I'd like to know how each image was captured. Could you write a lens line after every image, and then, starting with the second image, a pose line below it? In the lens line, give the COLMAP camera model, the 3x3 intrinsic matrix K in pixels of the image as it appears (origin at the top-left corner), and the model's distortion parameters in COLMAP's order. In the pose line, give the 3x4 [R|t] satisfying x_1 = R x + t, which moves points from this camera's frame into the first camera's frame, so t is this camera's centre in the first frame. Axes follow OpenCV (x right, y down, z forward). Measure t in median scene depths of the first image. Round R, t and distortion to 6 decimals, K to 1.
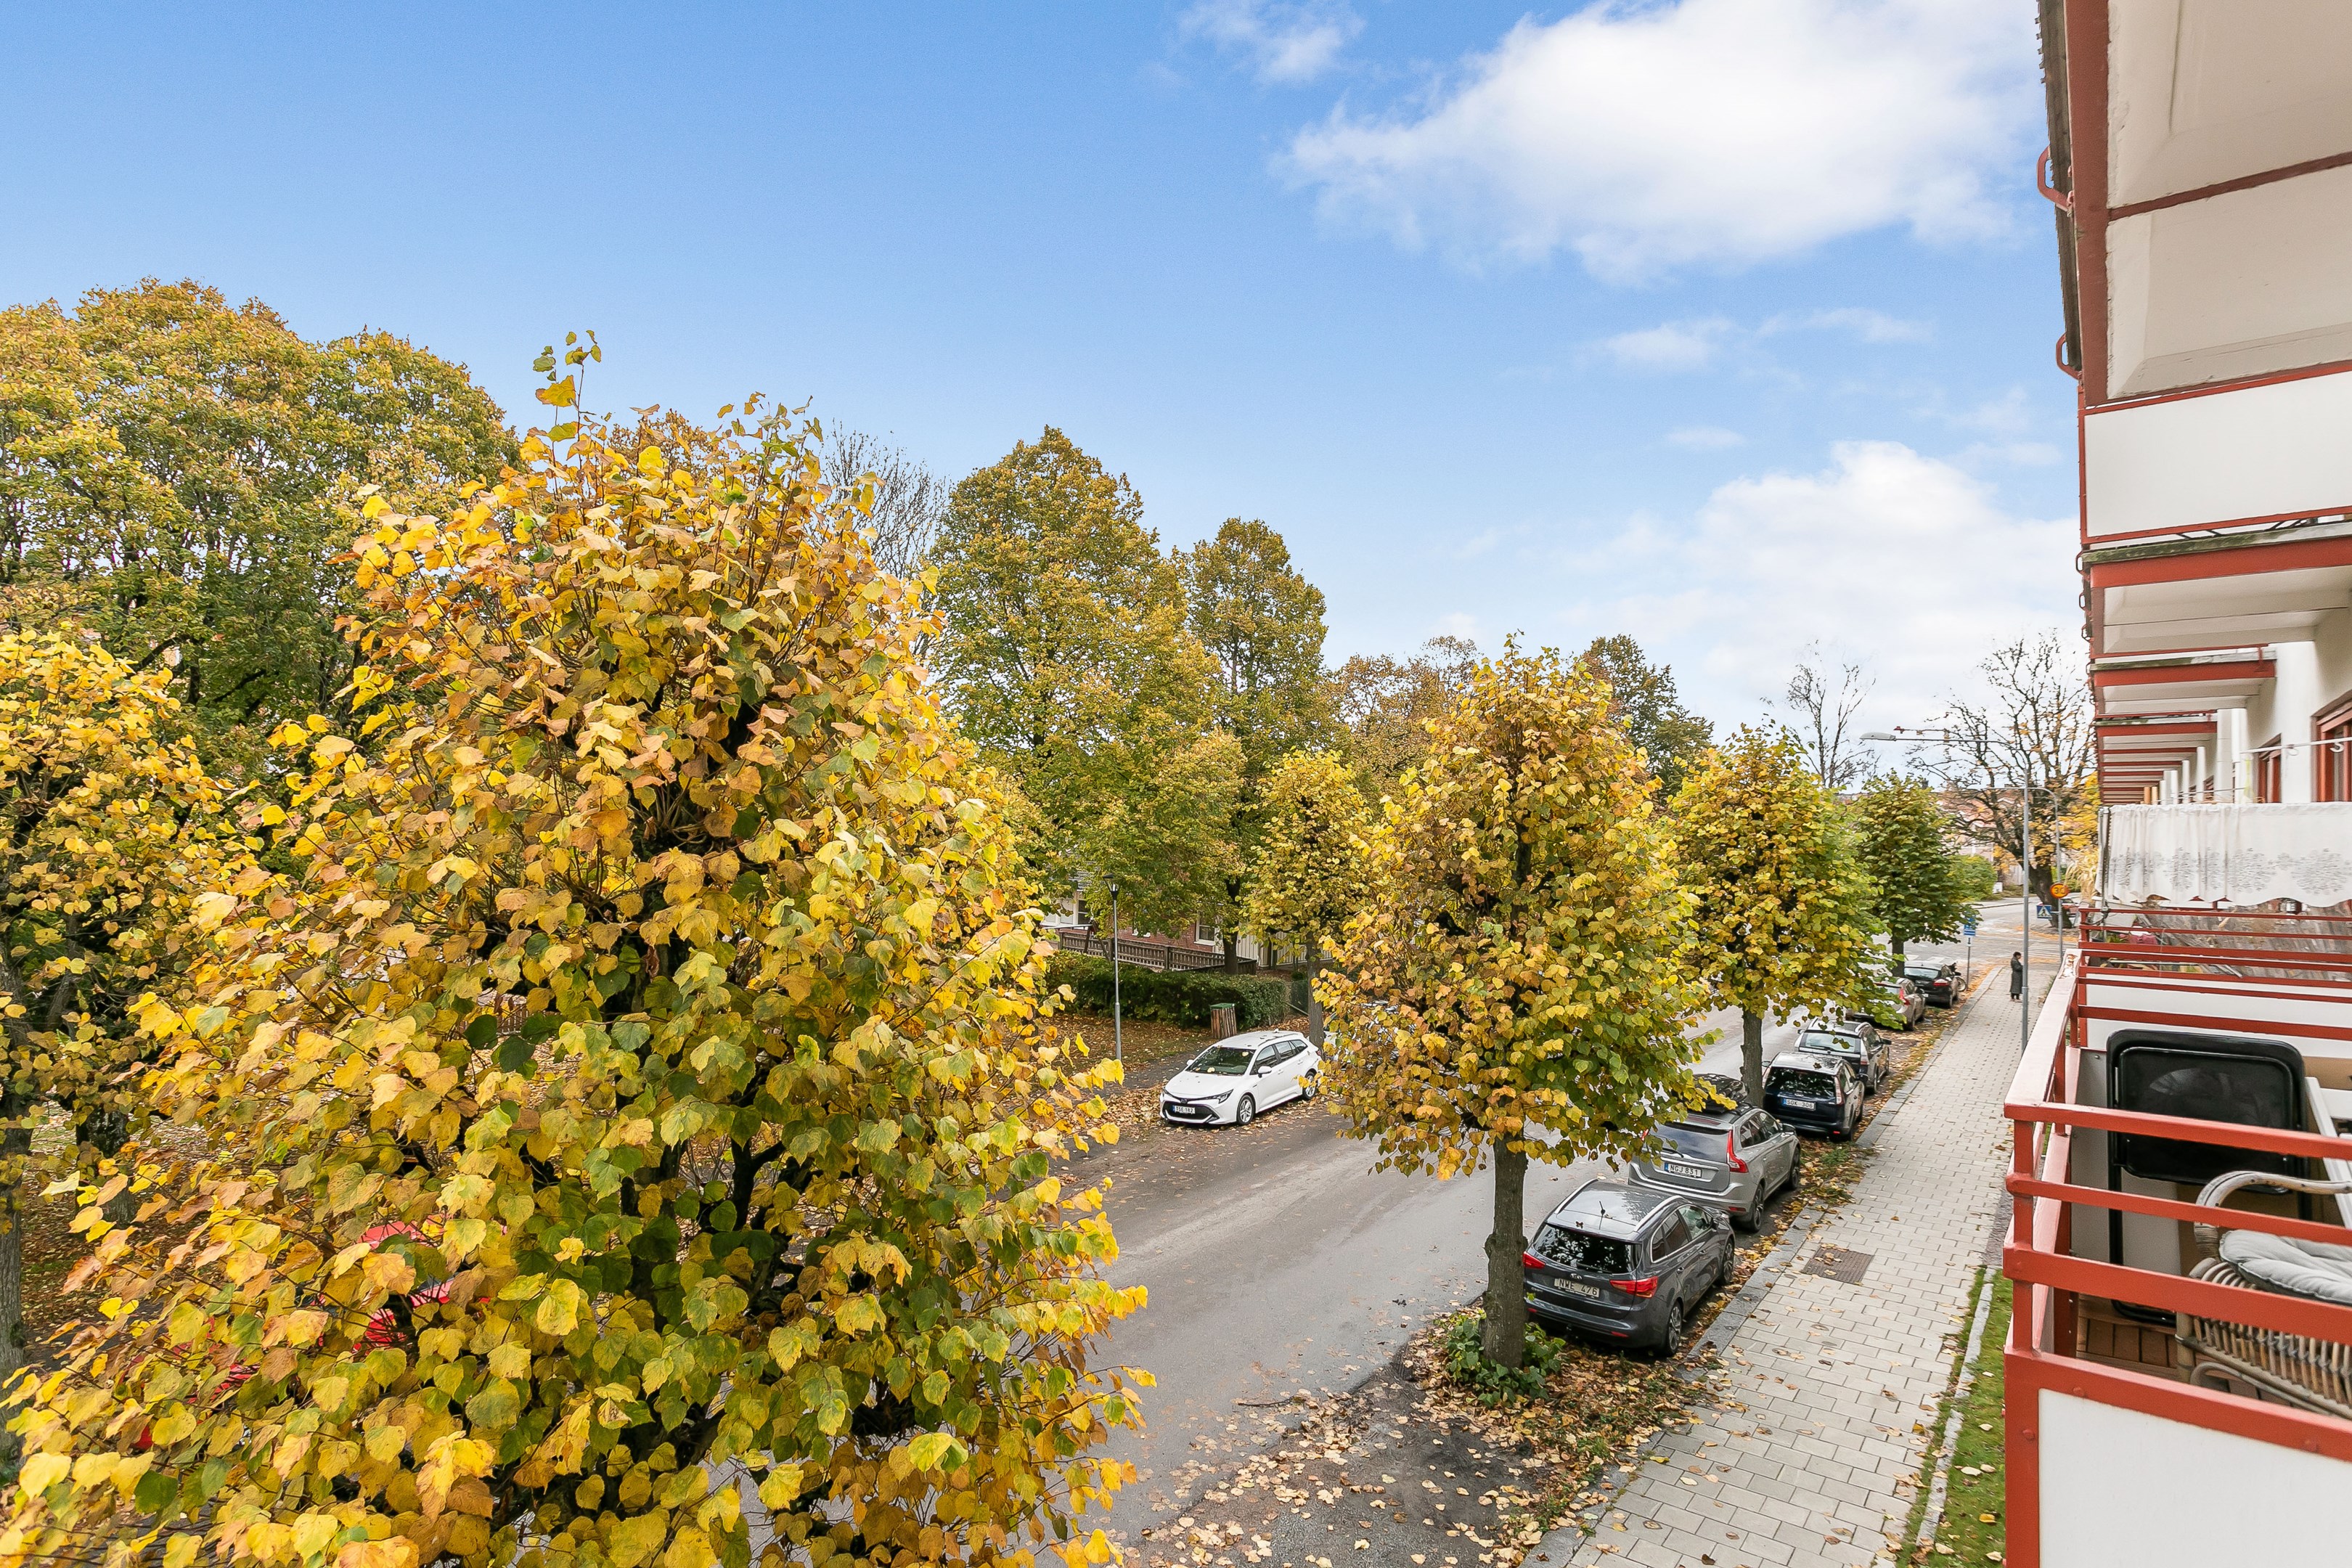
lens RADIAL K [[1189.8, 0, 1166.0], [0, 1189.8, 764.0], [0, 0, 1]] dist [-0.000832, 0.001079]
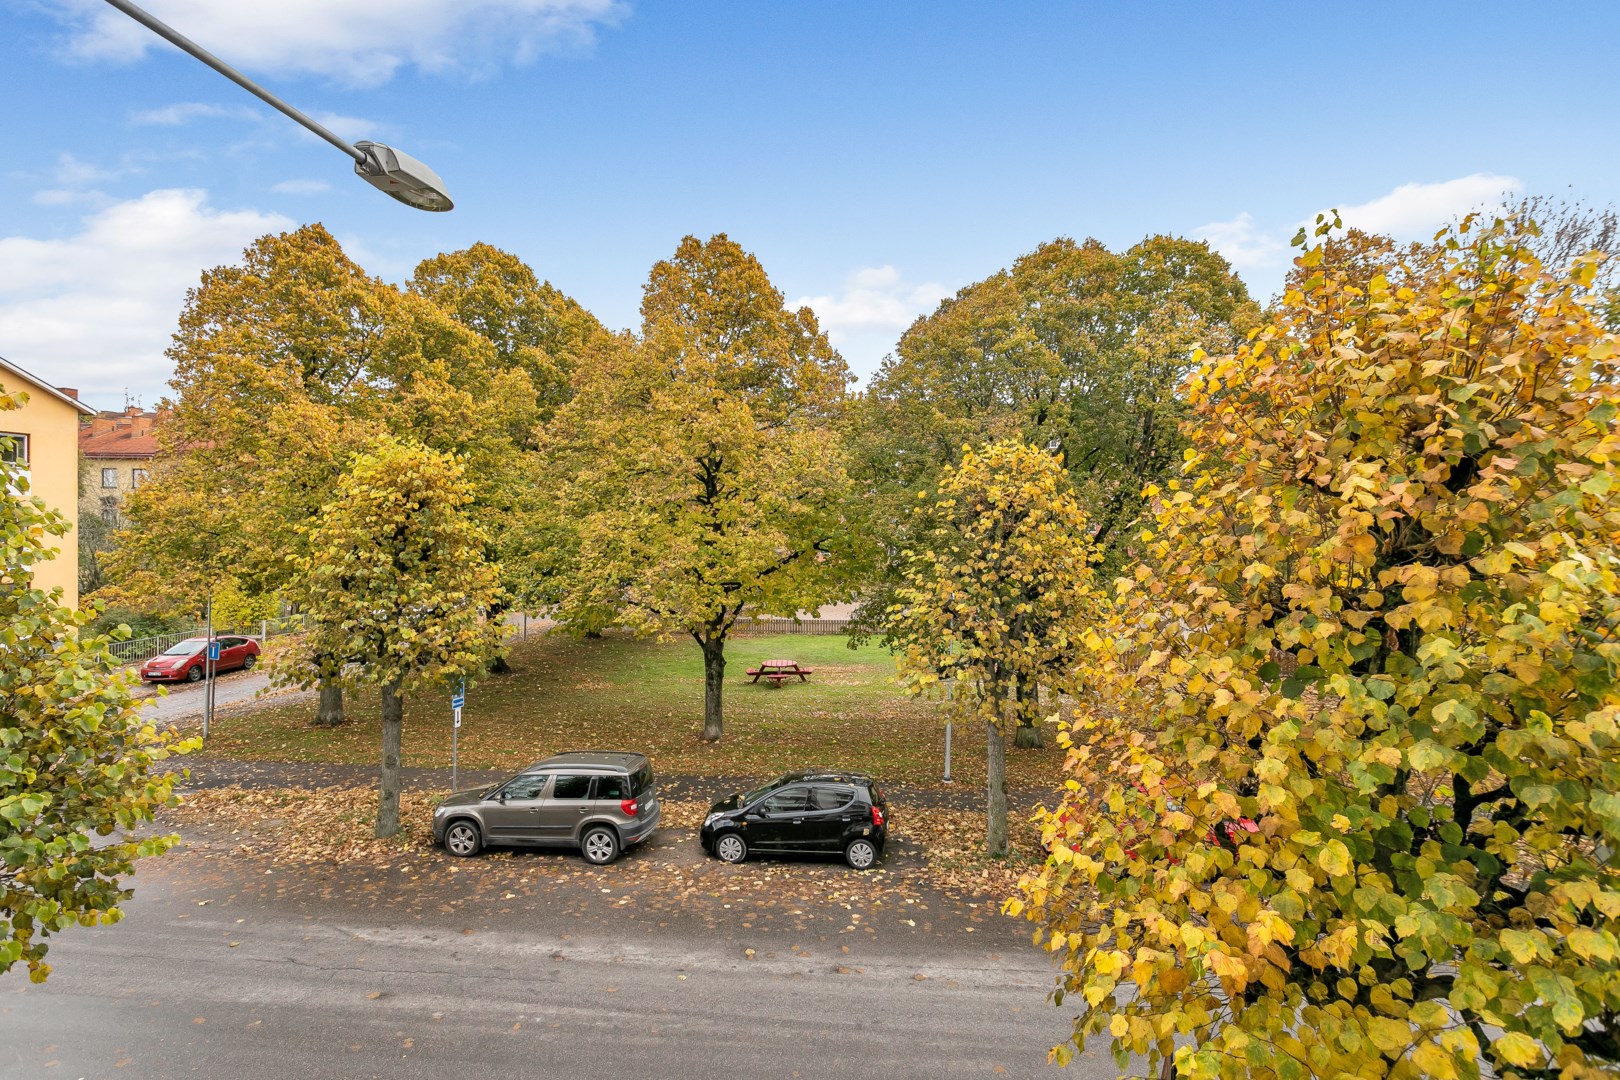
lens RADIAL K [[819.5, 0, 803.1], [0, 819.5, 526.3], [0, 0, 1]] dist [-0.000832, 0.001079]
pose [[0.566399, -0.004069, -0.824121, -0.021634], [0.039087, 0.998995, 0.021931, -0.020168], [0.823203, -0.044634, 0.565989, -0.136458]]
